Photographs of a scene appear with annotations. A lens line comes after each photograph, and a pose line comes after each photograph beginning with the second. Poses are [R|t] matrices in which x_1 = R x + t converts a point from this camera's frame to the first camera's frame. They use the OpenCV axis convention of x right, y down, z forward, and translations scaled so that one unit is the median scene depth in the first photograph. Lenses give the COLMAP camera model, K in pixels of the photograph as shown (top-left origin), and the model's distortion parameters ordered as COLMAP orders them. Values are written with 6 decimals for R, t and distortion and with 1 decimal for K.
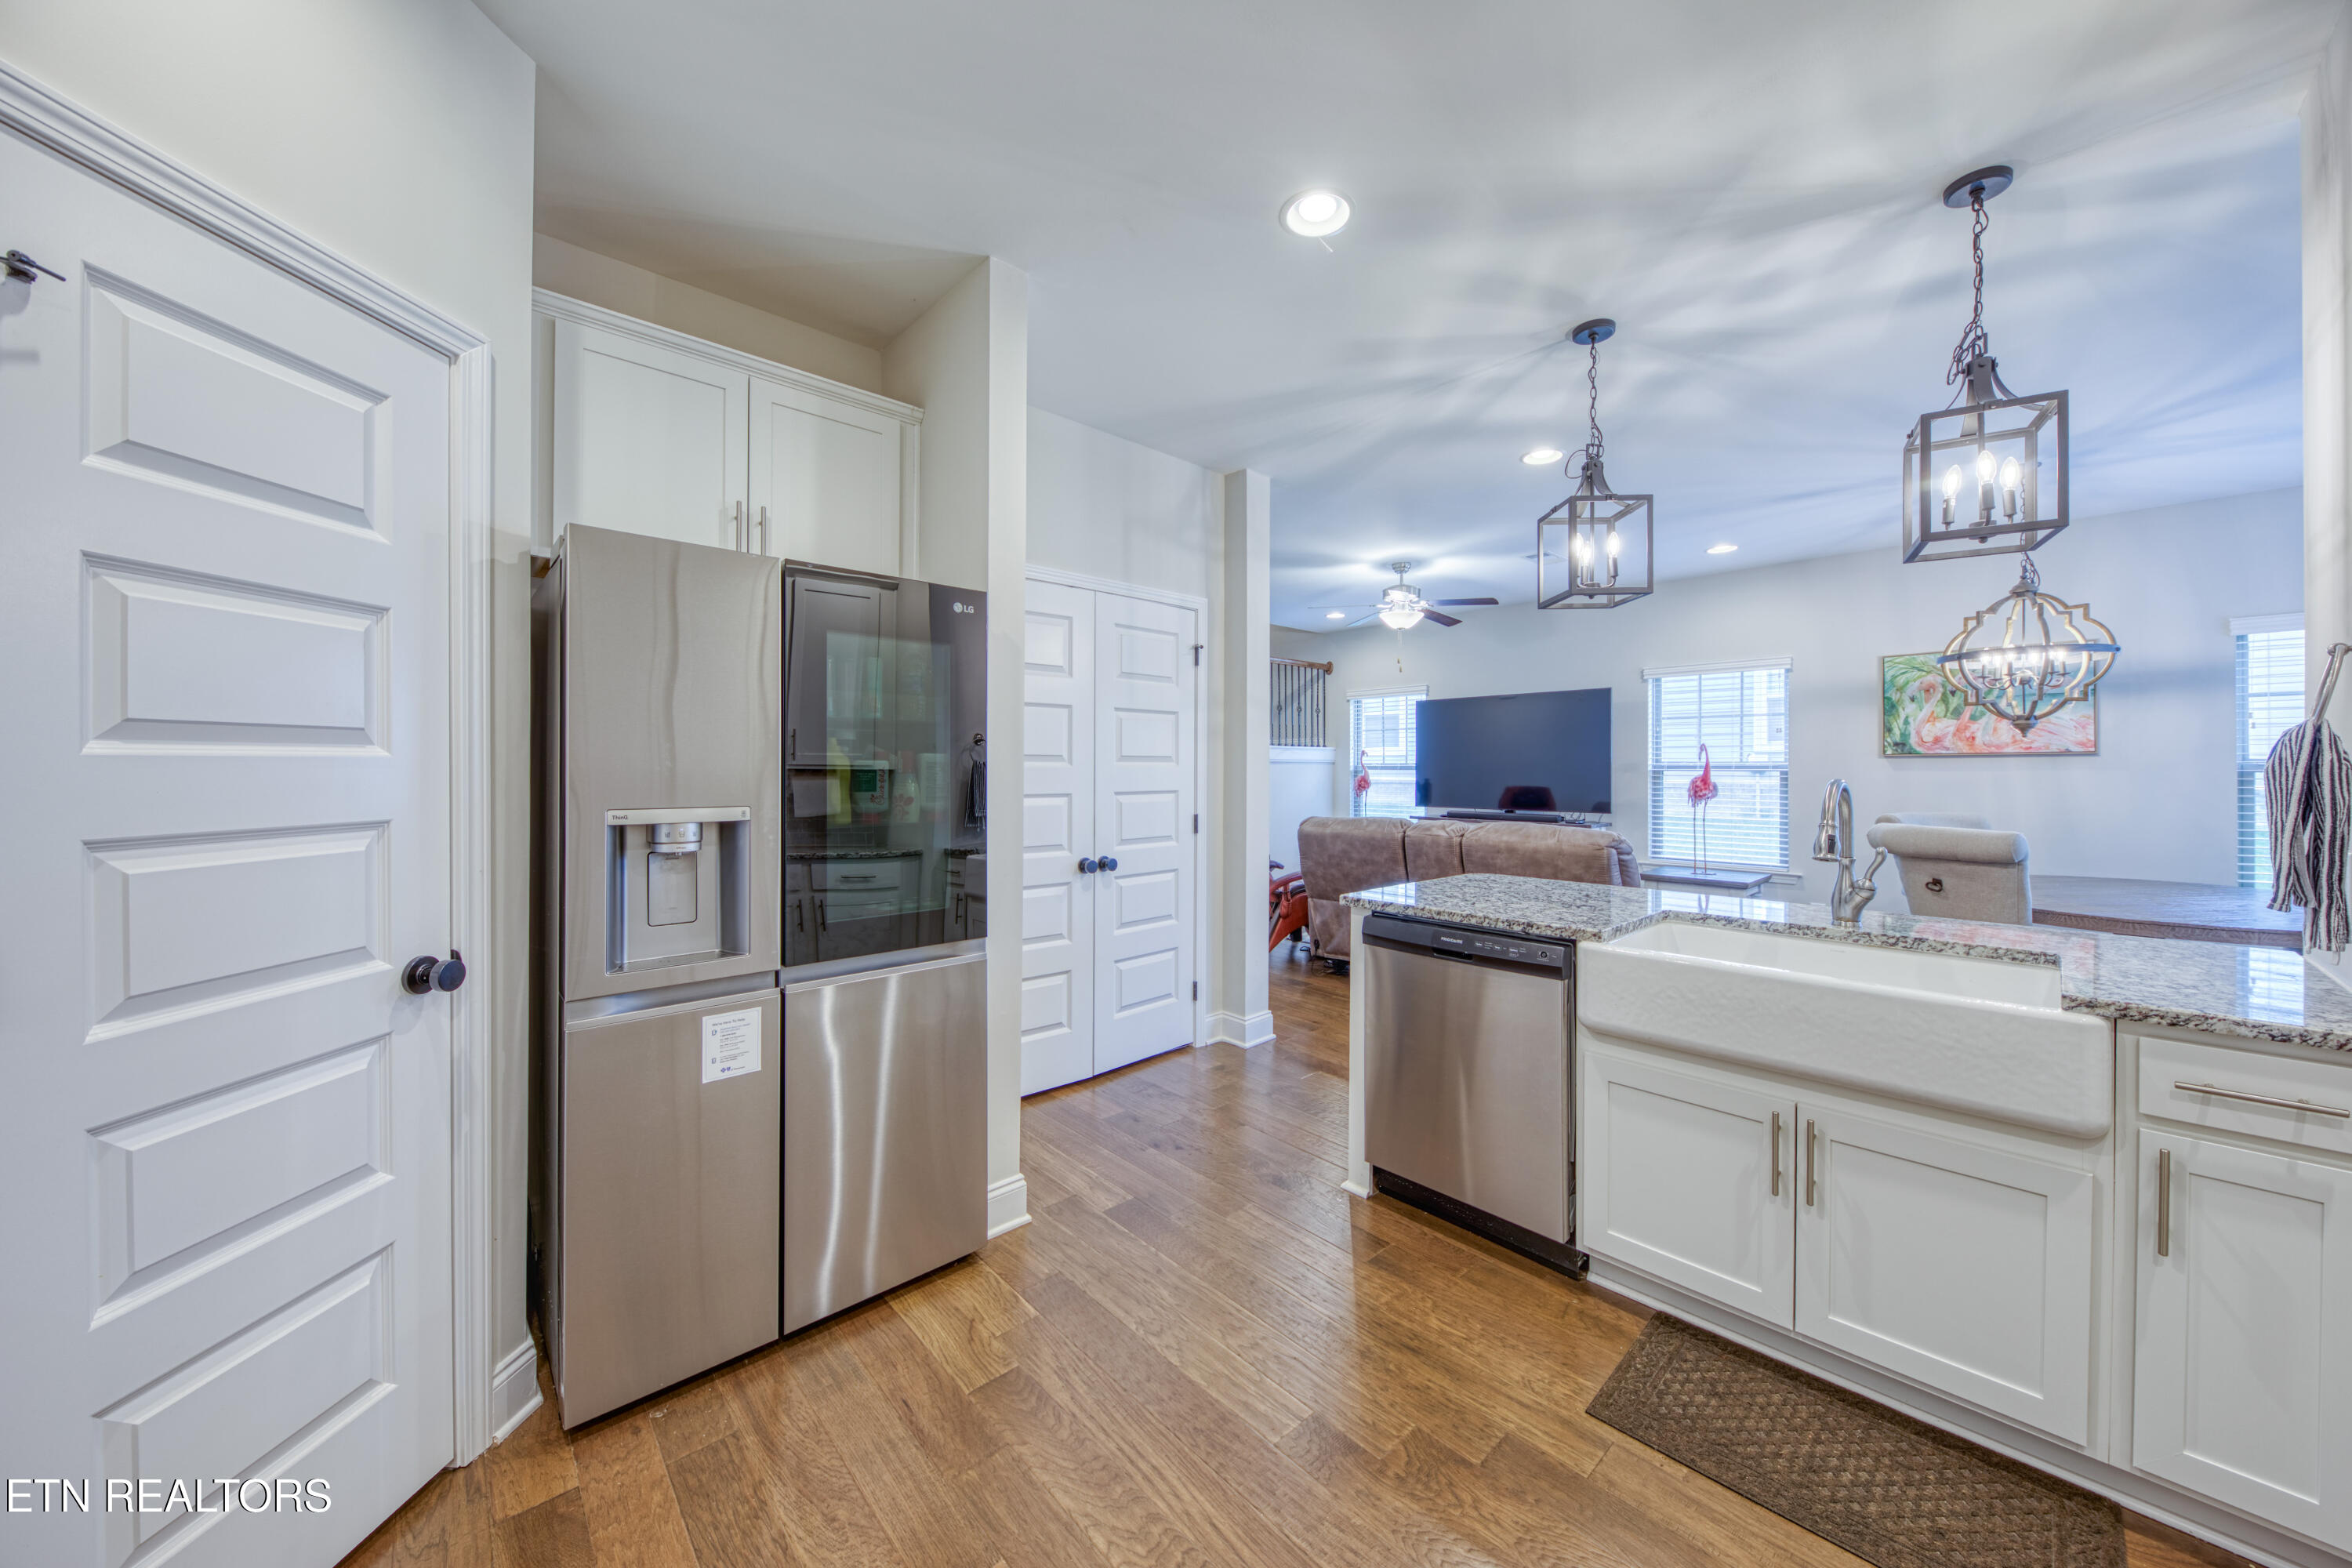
lens RADIAL K [[827.6, 0, 1205.6], [0, 827.6, 771.7], [0, 0, 1]] dist [0.005866, -0.000260]
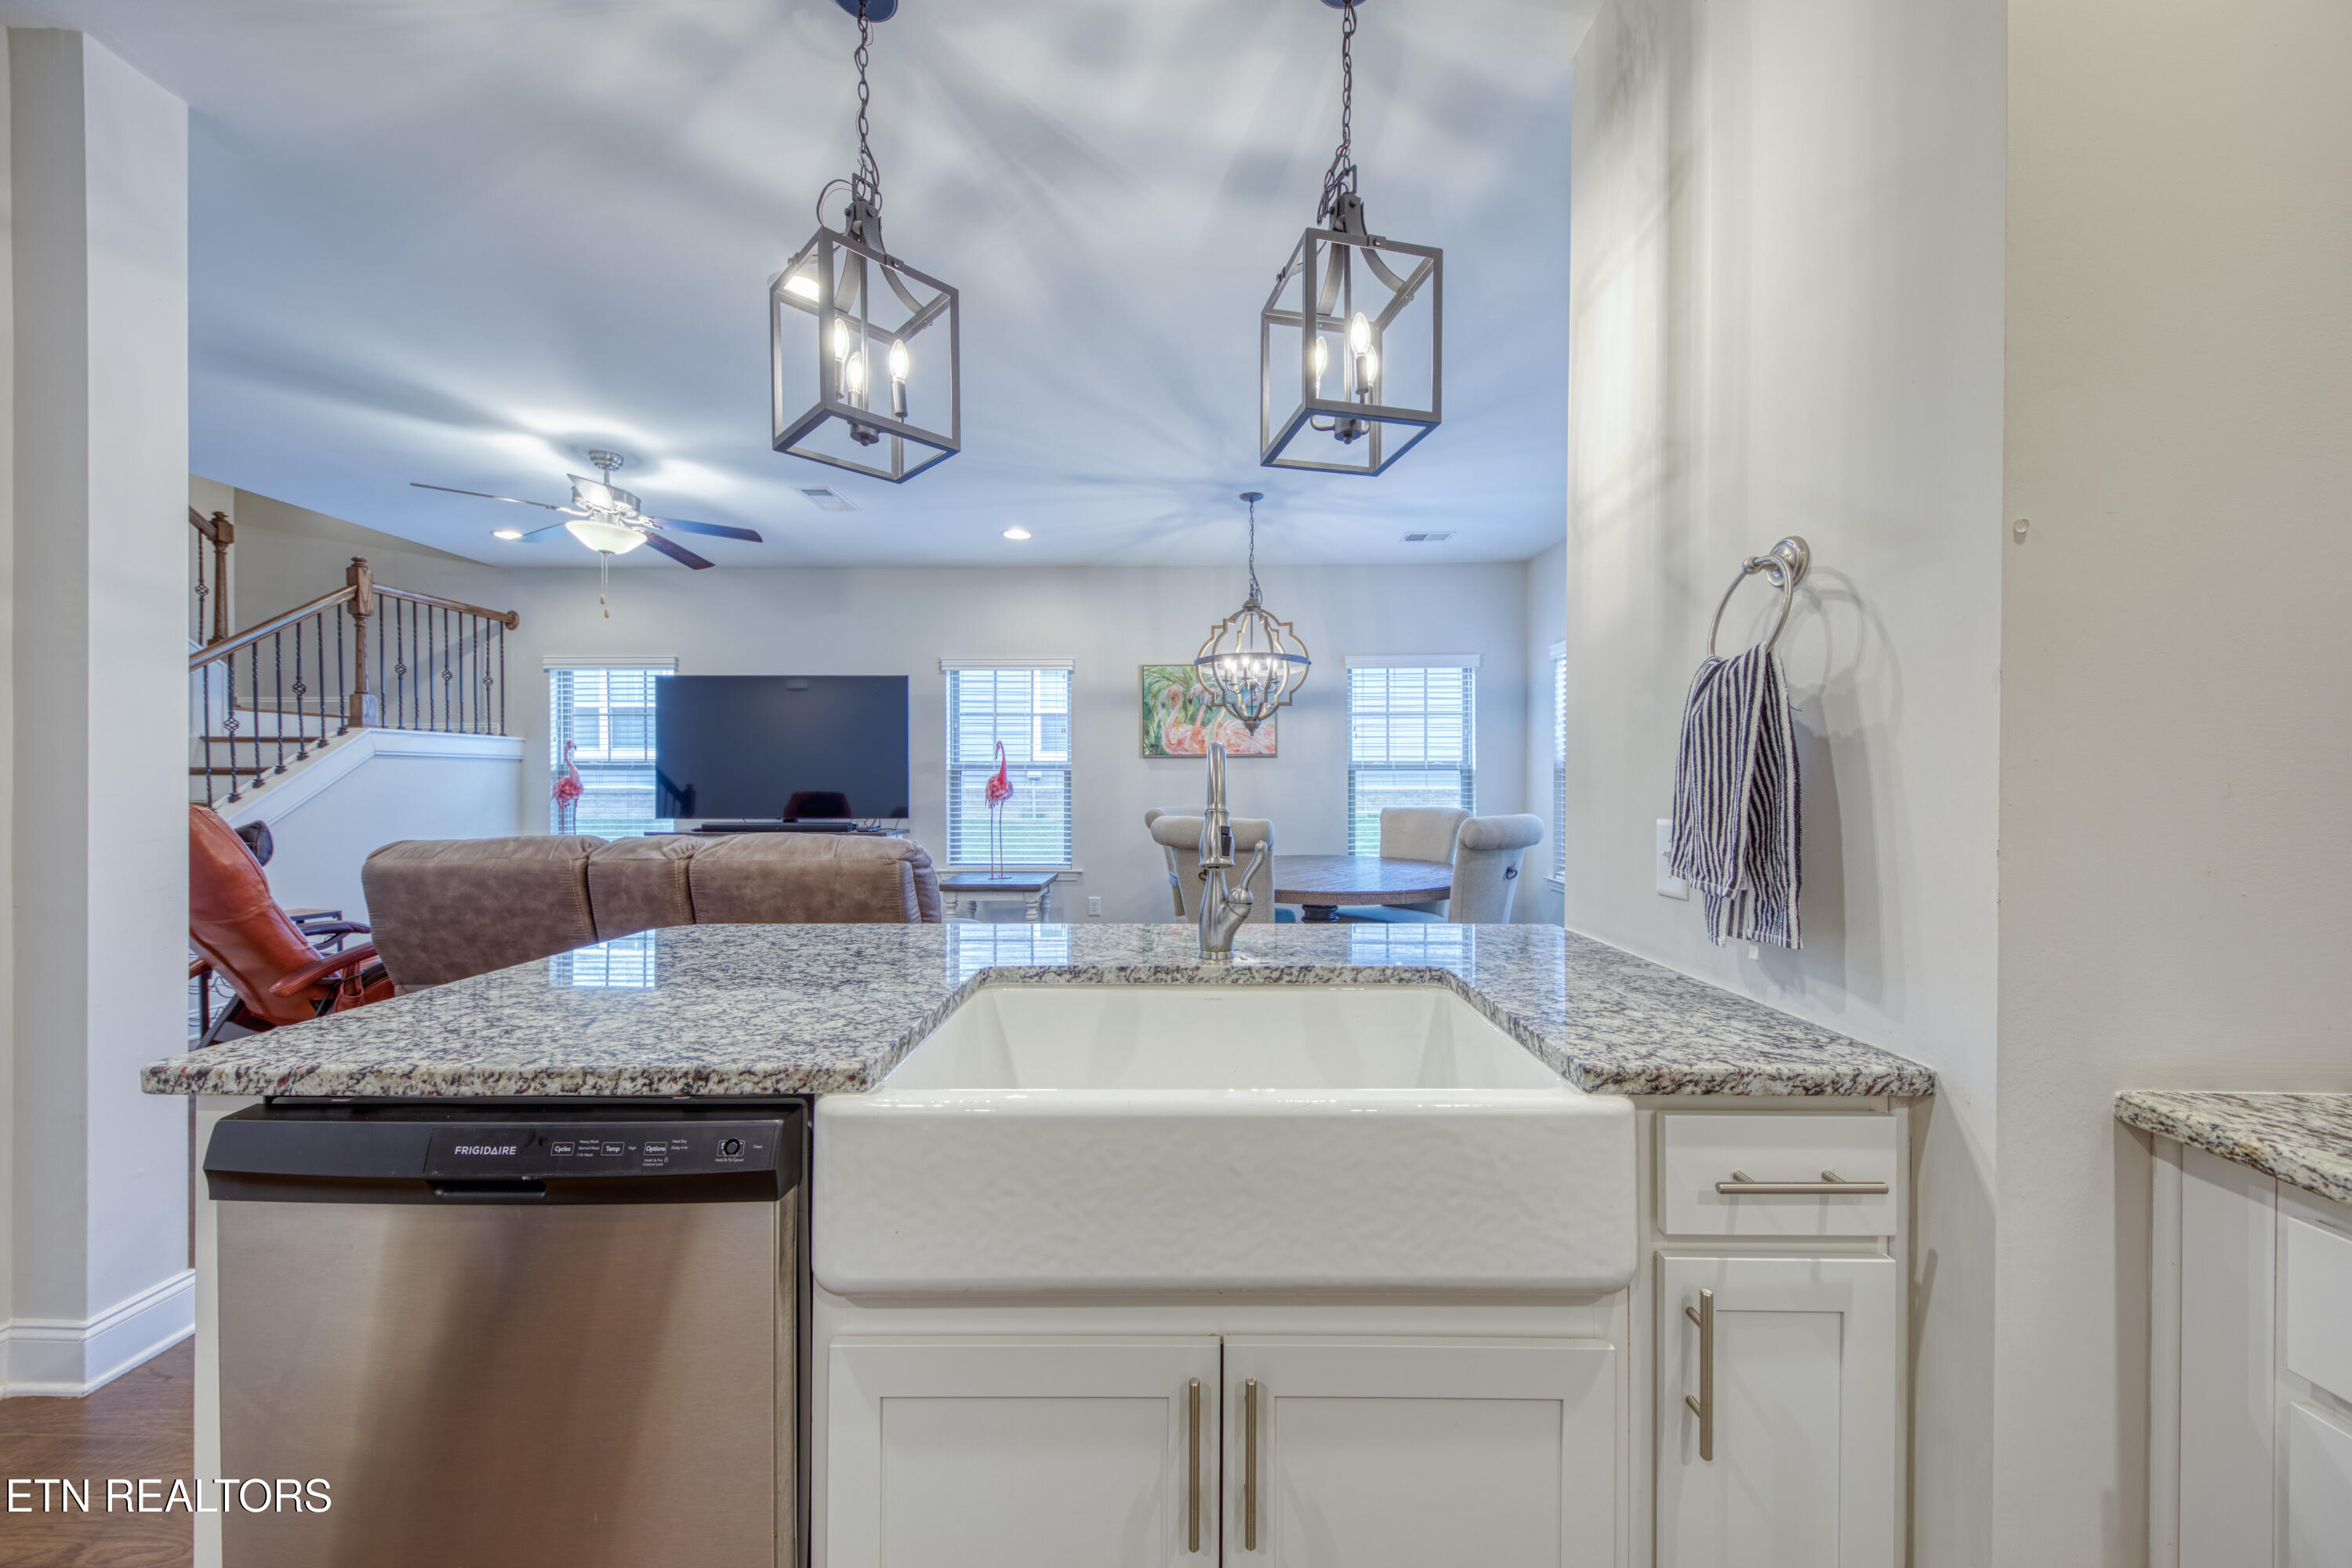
lens RADIAL K [[749.6, 0, 1176.0], [0, 749.6, 784.0], [0, 0, 1]] dist [-0.000716, -0.000061]
pose [[0.702305, -0.002215, 0.711873, 0.161001], [0.004855, 0.999987, -0.001677, 0.022203], [-0.711860, 0.004634, 0.702306, 0.312250]]
